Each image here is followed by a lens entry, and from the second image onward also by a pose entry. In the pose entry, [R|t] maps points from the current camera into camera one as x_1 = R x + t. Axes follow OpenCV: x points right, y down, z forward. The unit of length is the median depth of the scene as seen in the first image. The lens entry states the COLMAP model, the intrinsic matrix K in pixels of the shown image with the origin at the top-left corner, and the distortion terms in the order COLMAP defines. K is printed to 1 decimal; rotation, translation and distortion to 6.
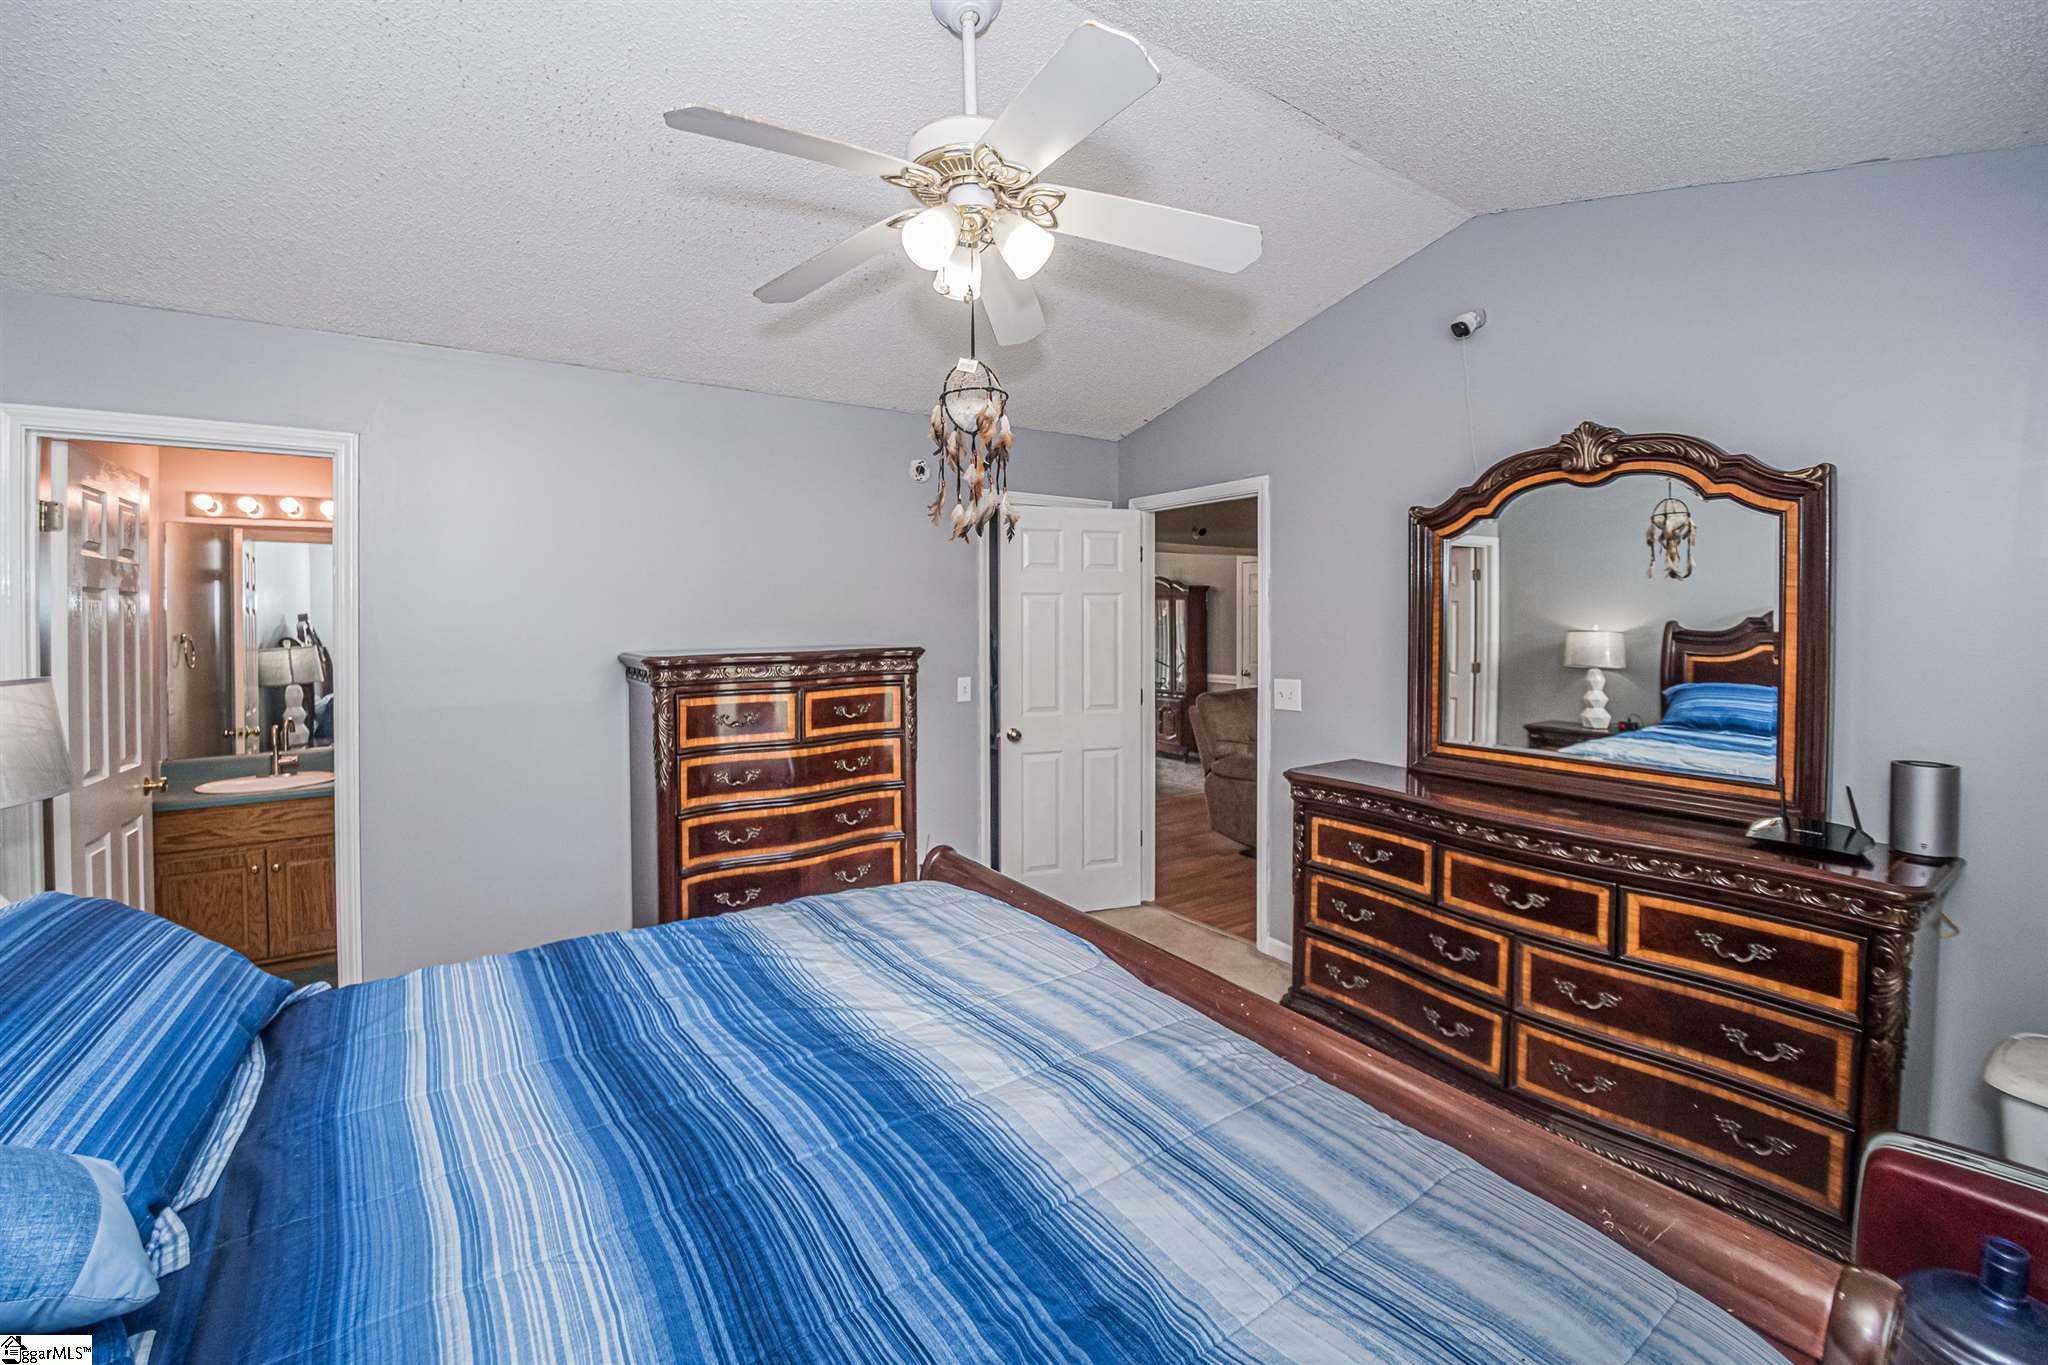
lens RADIAL K [[847.5, 0, 978.2], [0, 847.5, 624.5], [0, 0, 1]] dist [-0.015259, -0.001077]
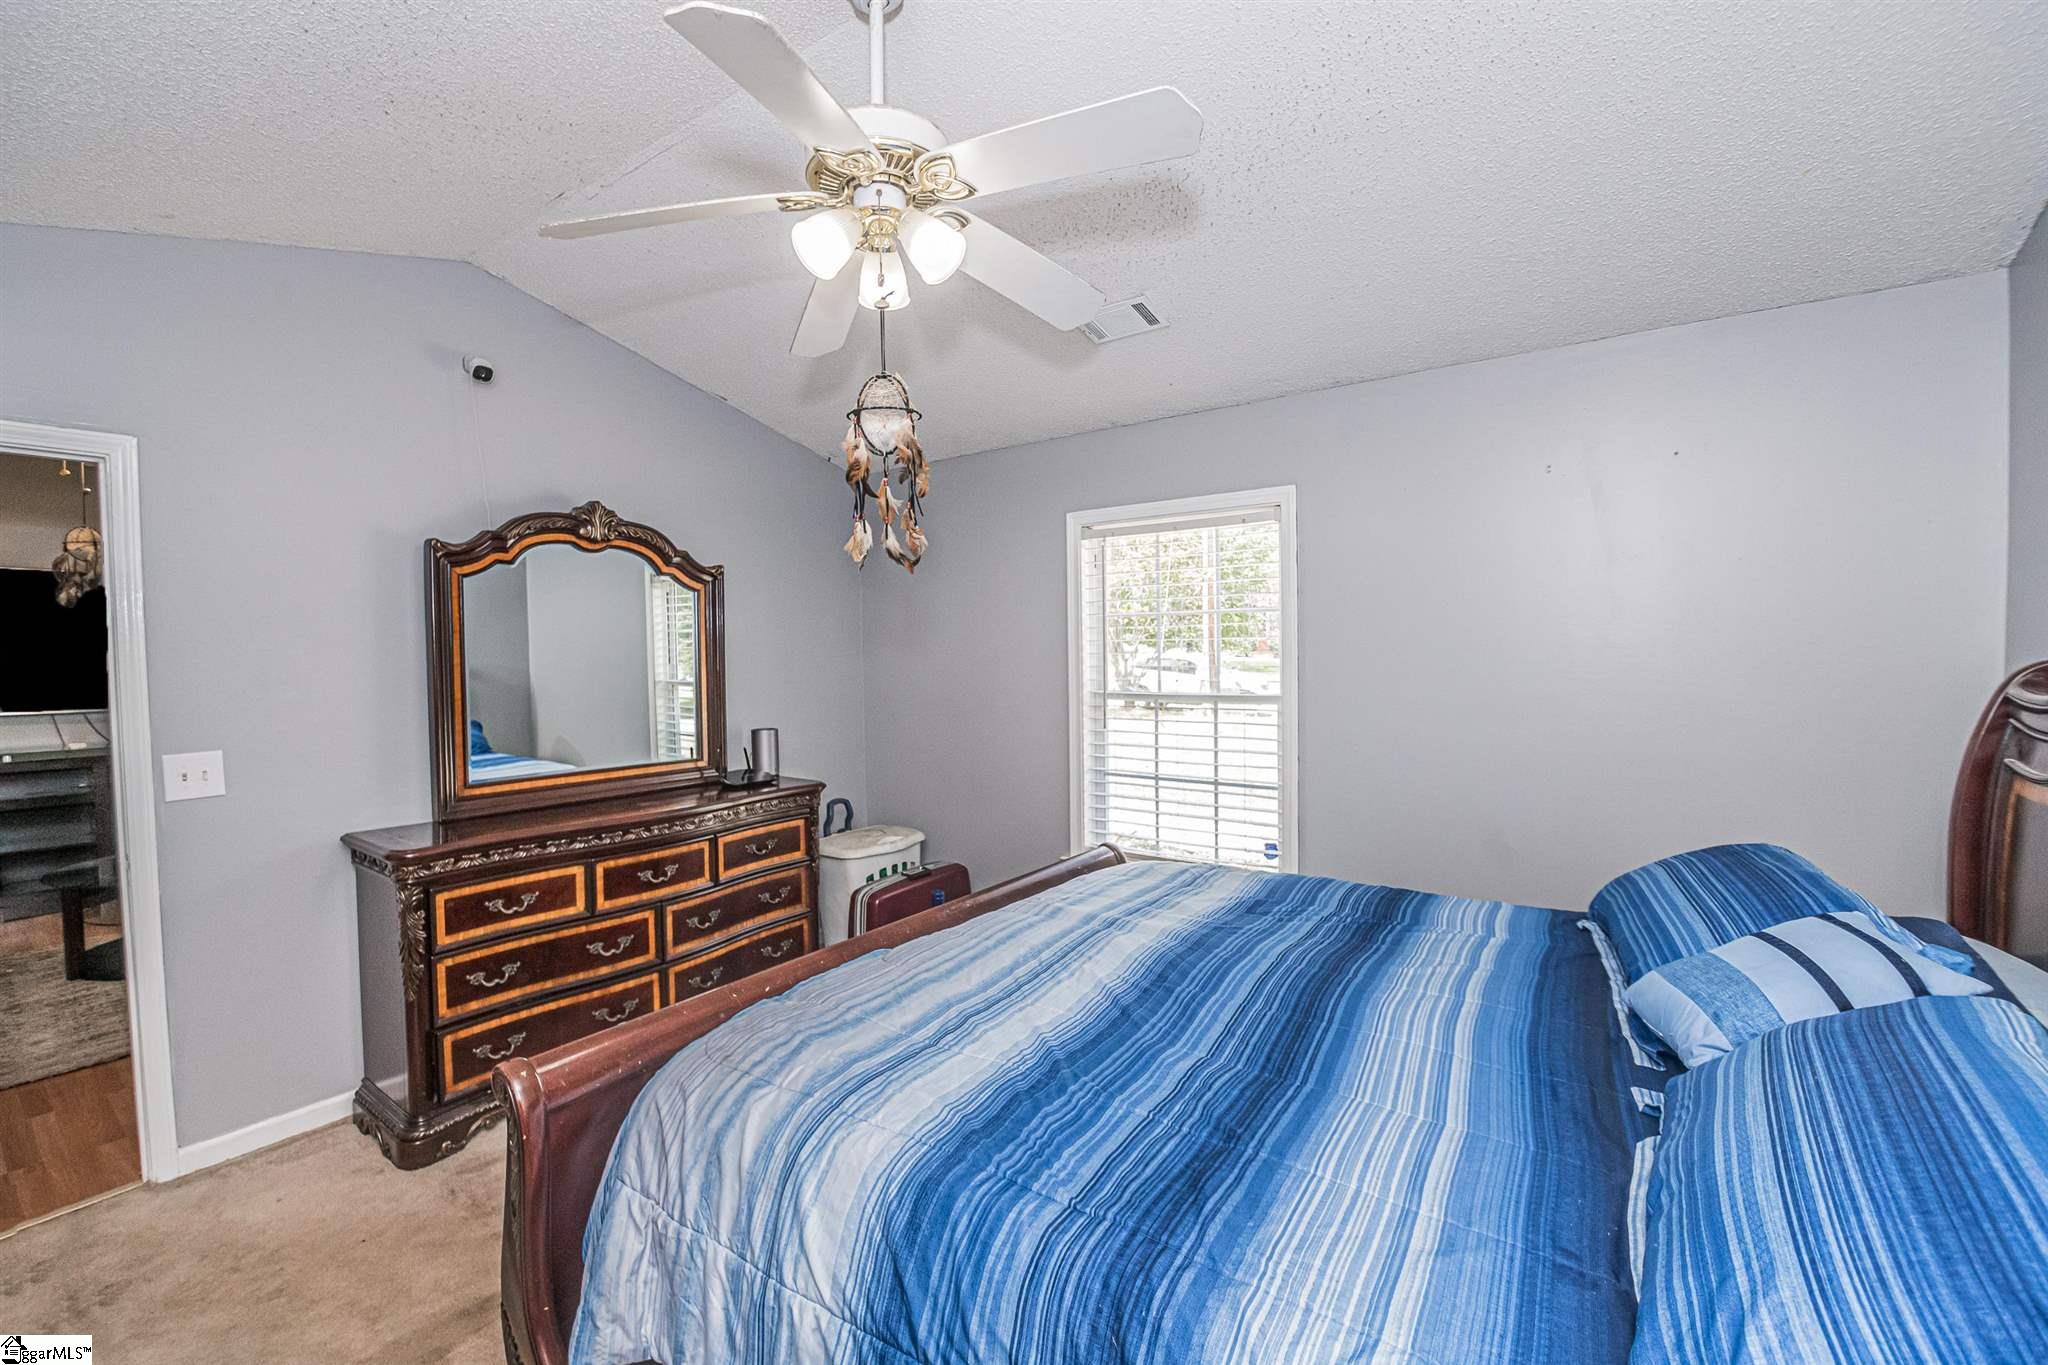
lens RADIAL K [[810.5, 0, 1018.7], [0, 810.5, 678.7], [0, 0, 1]] dist [-0.000499, 0.000105]
pose [[-0.363168, -0.025630, 0.931371, -0.708751], [0.018618, 0.999222, 0.034756, -0.005789], [-0.931538, 0.029963, -0.362408, 0.942645]]
